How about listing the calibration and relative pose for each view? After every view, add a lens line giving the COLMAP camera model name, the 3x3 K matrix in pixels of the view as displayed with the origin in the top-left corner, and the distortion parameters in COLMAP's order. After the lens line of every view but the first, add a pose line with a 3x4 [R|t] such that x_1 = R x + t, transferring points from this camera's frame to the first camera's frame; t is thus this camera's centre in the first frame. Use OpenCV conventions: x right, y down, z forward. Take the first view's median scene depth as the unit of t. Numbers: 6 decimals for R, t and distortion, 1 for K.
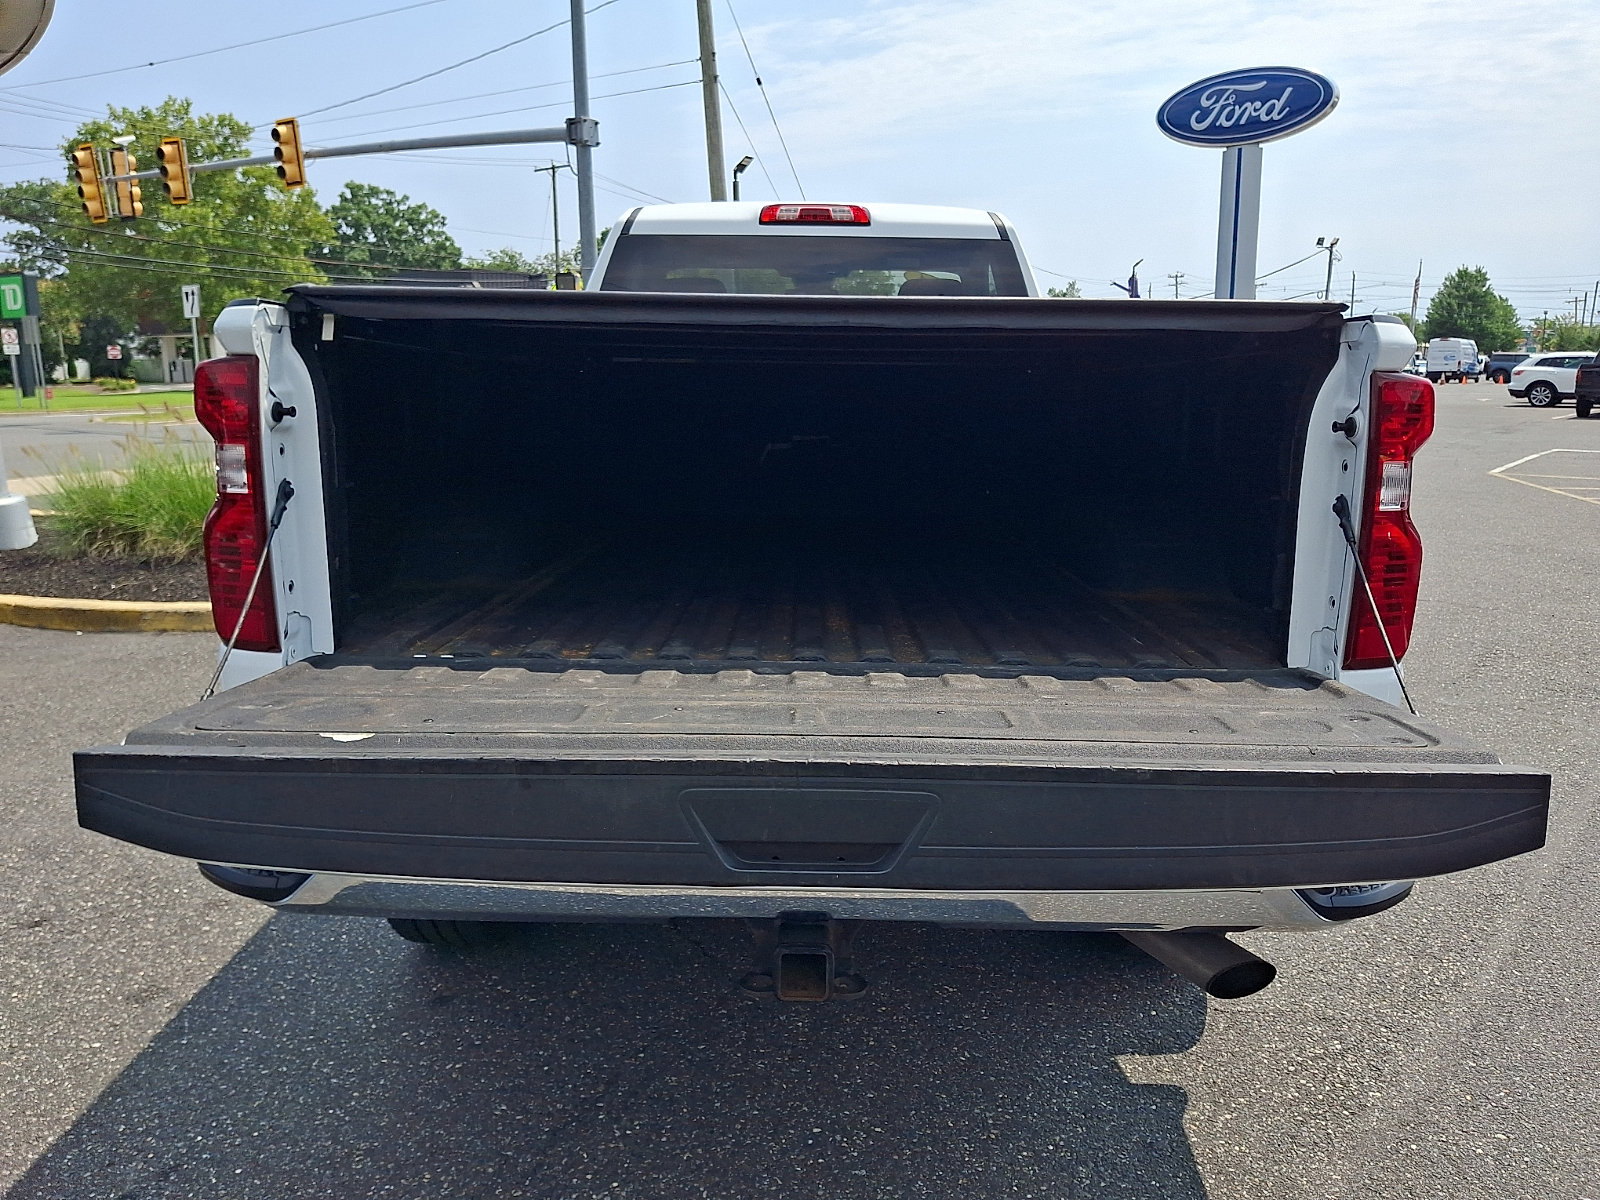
lens RADIAL K [[1231.6, 0, 800.0], [0, 1231.6, 600.0], [0, 0, 1]] dist [-0.004432, -0.003333]
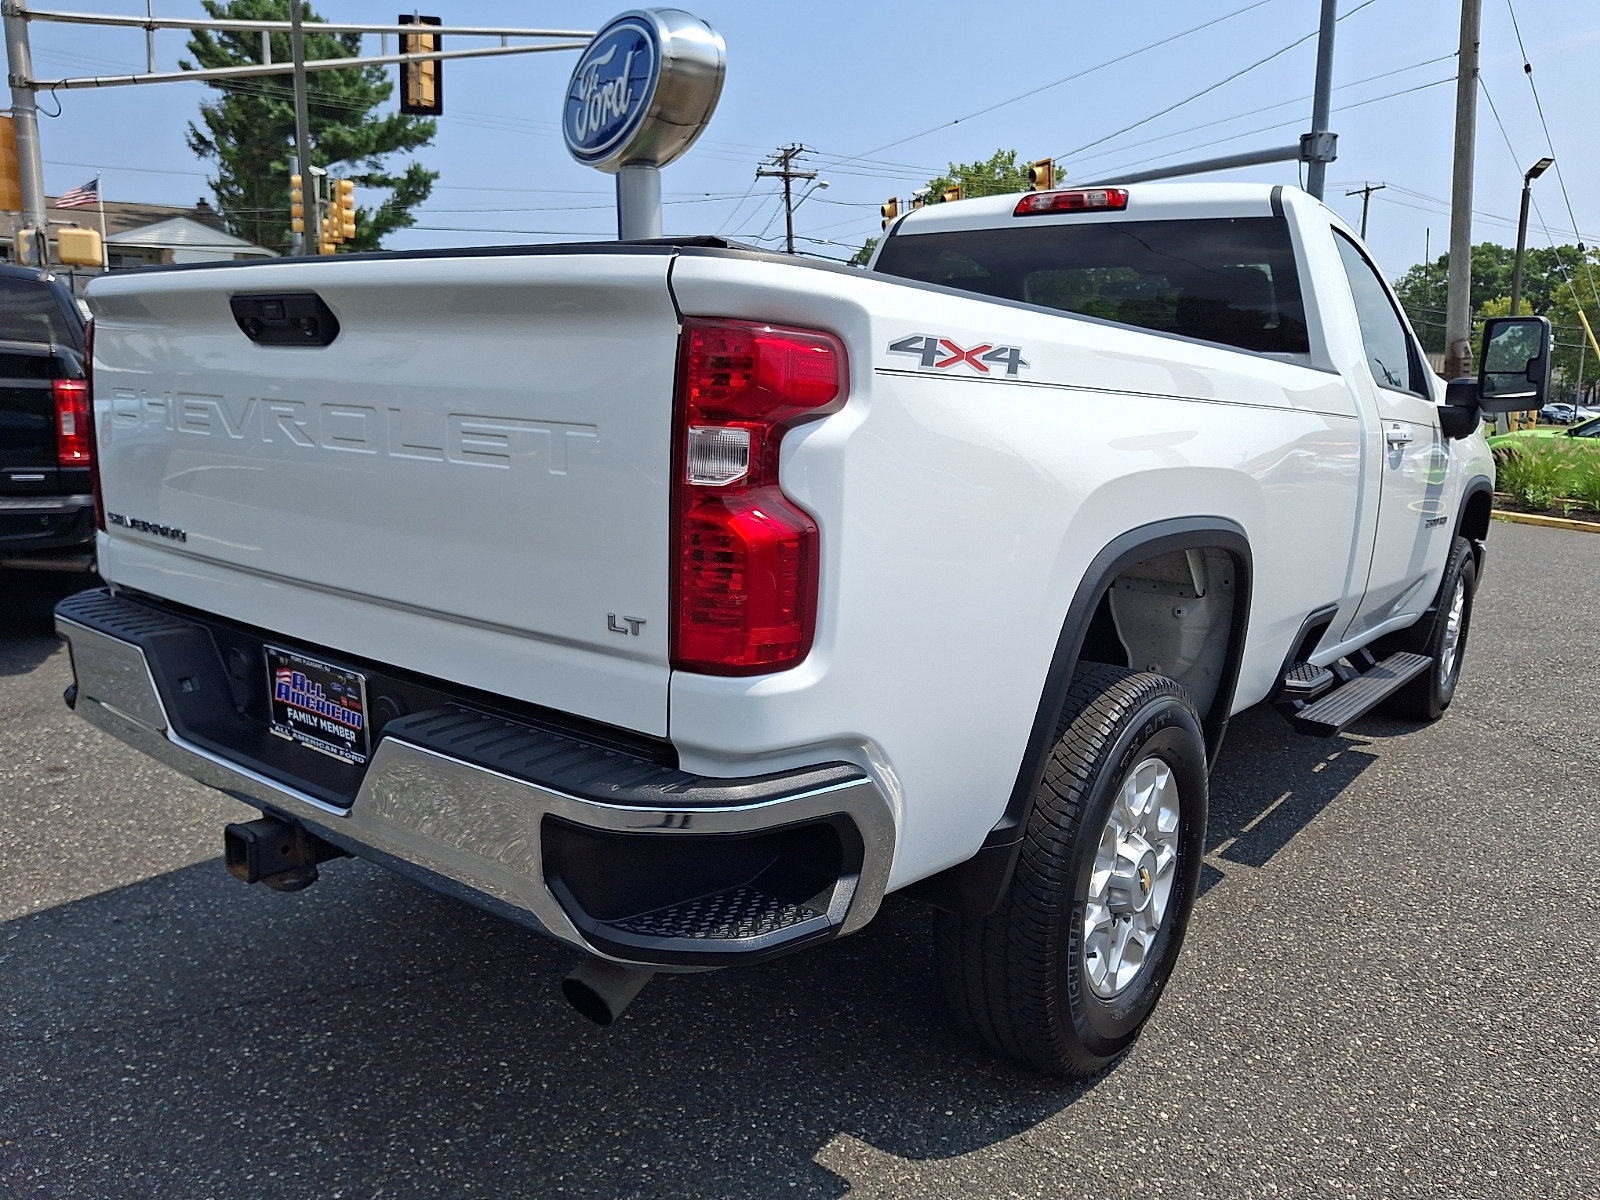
lens RADIAL K [[1231.6, 0, 800.0], [0, 1231.6, 600.0], [0, 0, 1]] dist [-0.004432, -0.003333]
pose [[0.797200, 0.122511, -0.591154, 0.105737], [-0.138772, 0.990160, 0.018060, -0.001795], [0.587549, 0.067638, 0.806357, 0.039284]]
